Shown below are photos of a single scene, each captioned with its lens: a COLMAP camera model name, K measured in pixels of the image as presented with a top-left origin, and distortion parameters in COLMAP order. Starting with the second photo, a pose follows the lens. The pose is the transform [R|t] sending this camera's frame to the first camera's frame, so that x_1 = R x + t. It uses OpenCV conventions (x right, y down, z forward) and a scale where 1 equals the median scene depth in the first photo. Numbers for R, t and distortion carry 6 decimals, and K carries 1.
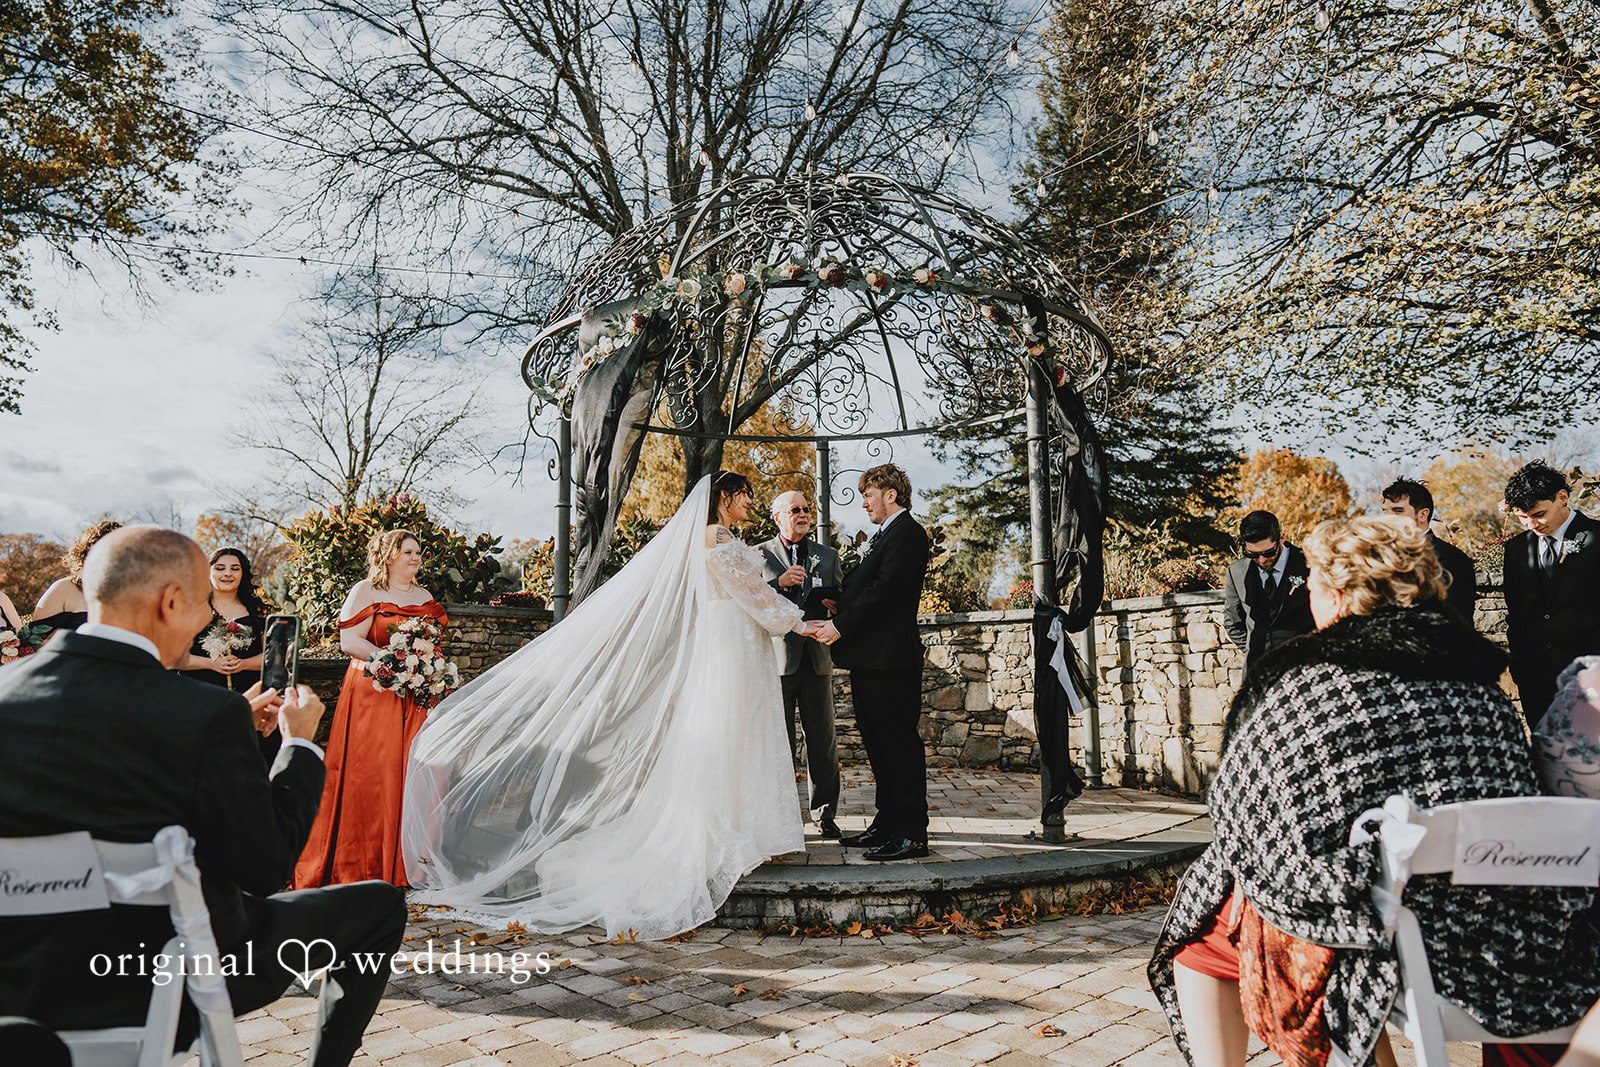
lens RADIAL K [[1022.4, 0, 800.0], [0, 1022.4, 533.5], [0, 0, 1]] dist [-0.035024, 0.032804]
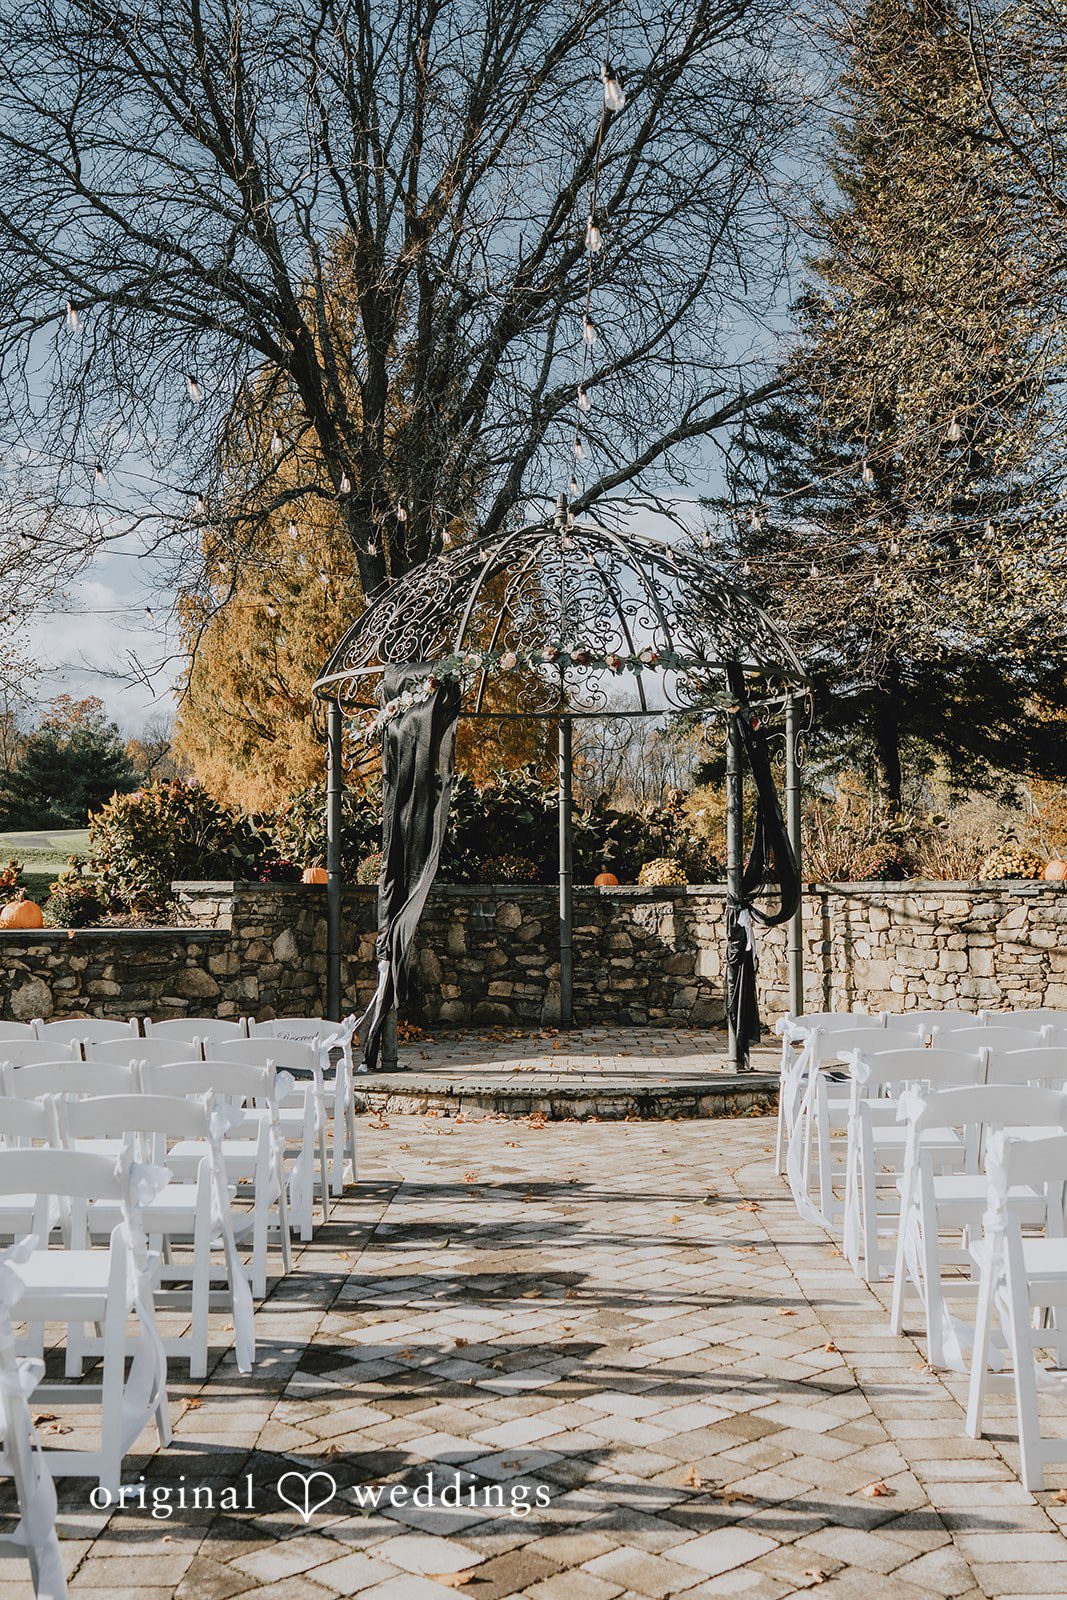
lens RADIAL K [[1777.5, 0, 533.5], [0, 1777.5, 800.0], [0, 0, 1]] dist [-0.249169, -0.032044]
pose [[0.999711, 0.012134, 0.020737, -0.055534], [-0.013739, 0.996775, 0.079068, -0.178678], [-0.019711, -0.079330, 0.996653, -0.961569]]
